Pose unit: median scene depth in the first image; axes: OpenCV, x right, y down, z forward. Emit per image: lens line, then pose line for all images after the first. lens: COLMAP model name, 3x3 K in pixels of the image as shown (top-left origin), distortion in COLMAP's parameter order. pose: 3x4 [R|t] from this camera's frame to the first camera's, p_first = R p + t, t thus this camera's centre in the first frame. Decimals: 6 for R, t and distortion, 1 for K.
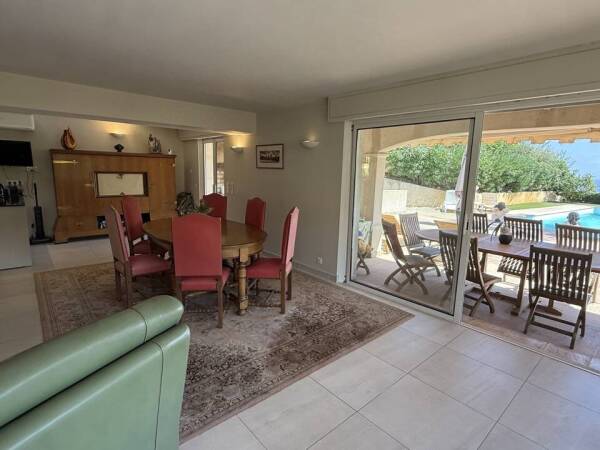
lens RADIAL K [[321.8, 0, 299.1], [0, 321.8, 224.8], [0, 0, 1]] dist [0.000772, -0.003070]
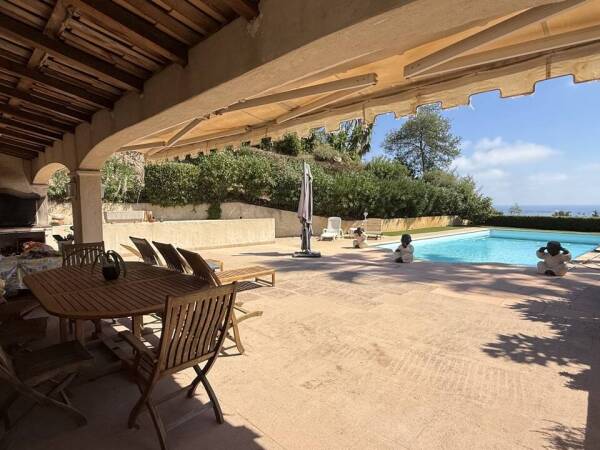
lens RADIAL K [[321.8, 0, 295.9], [0, 321.8, 225.3], [0, 0, 1]] dist [0.000772, -0.003070]
pose [[0.995350, -0.036854, 0.088990, 0.238214], [0.045822, 0.993837, -0.100940, 0.006454], [-0.084722, 0.104549, 0.990905, 0.058442]]
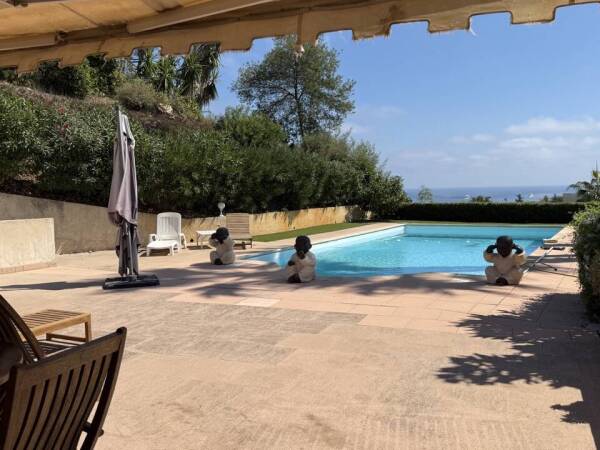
lens RADIAL K [[562.9, 0, 296.2], [0, 562.9, 228.6], [0, 0, 1]] dist [0.101643, 0.000000]
pose [[0.890404, -0.074829, 0.448977, 0.207753], [0.117338, 0.990790, -0.067572, 0.006173], [-0.439786, 0.112849, 0.890984, 0.063815]]
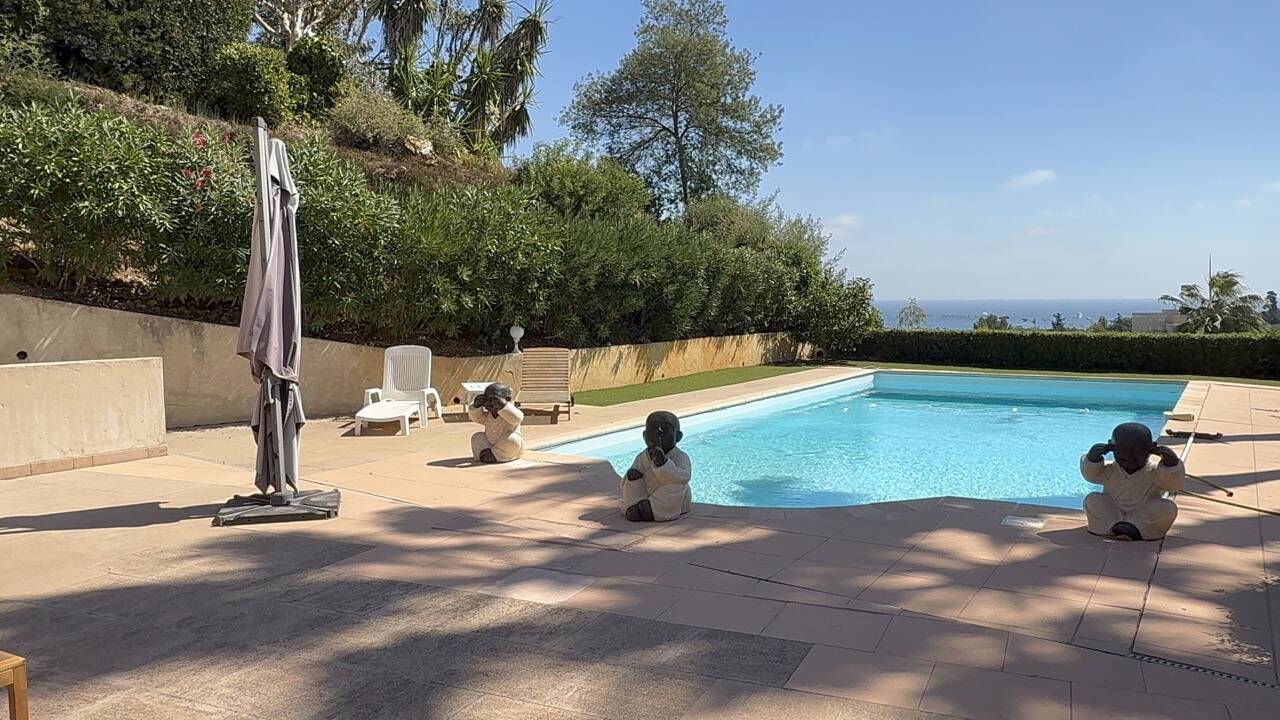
lens RADIAL K [[954.2, 0, 637.5], [0, 954.2, 362.1], [0, 0, 1]] dist [-0.028418, 0.022171]
pose [[0.910211, -0.059427, 0.409859, 0.279719], [0.098788, 0.992239, -0.075520, -0.013111], [-0.402190, 0.109228, 0.909017, 0.175483]]
